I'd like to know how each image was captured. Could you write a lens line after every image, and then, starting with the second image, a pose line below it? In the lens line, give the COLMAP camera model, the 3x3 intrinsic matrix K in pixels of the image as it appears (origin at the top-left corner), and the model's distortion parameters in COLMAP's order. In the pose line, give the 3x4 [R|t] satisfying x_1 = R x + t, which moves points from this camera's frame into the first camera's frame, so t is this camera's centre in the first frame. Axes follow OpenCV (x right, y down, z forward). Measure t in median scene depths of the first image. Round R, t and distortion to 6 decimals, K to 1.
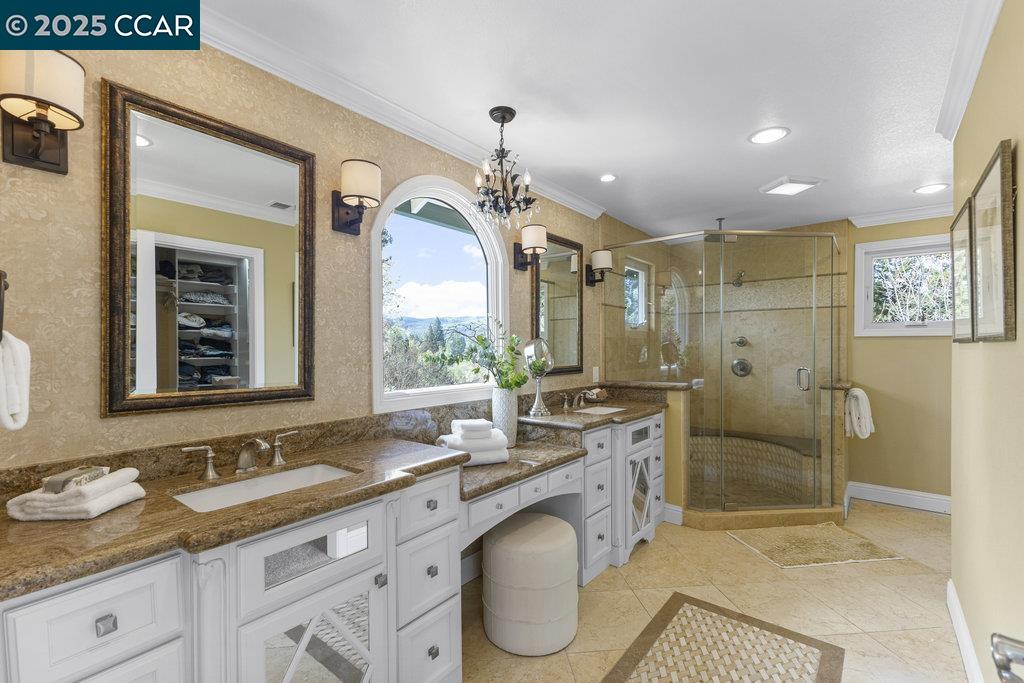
lens RADIAL K [[447.8, 0, 511.4], [0, 447.8, 366.5], [0, 0, 1]] dist [0.001666, 0.000200]
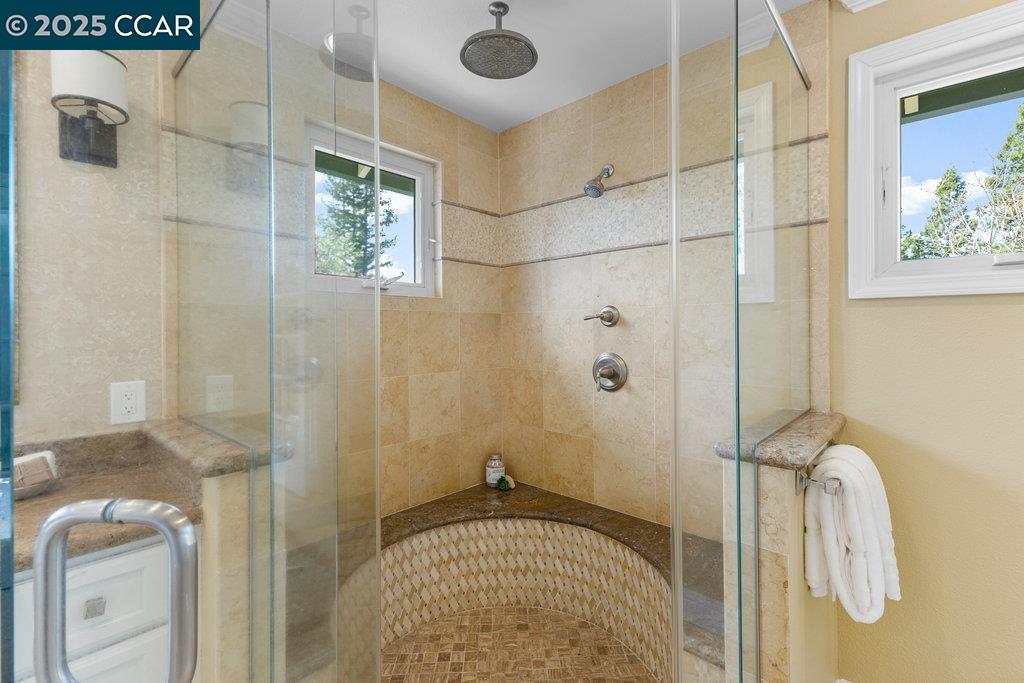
lens RADIAL K [[445.7, 0, 505.3], [0, 445.7, 343.7], [0, 0, 1]] dist [-0.001296, -0.000061]
pose [[0.997038, 0.007768, -0.076511, 0.449248], [-0.008853, 0.999865, -0.013855, -0.019552], [0.076393, 0.014492, 0.996972, 0.537209]]
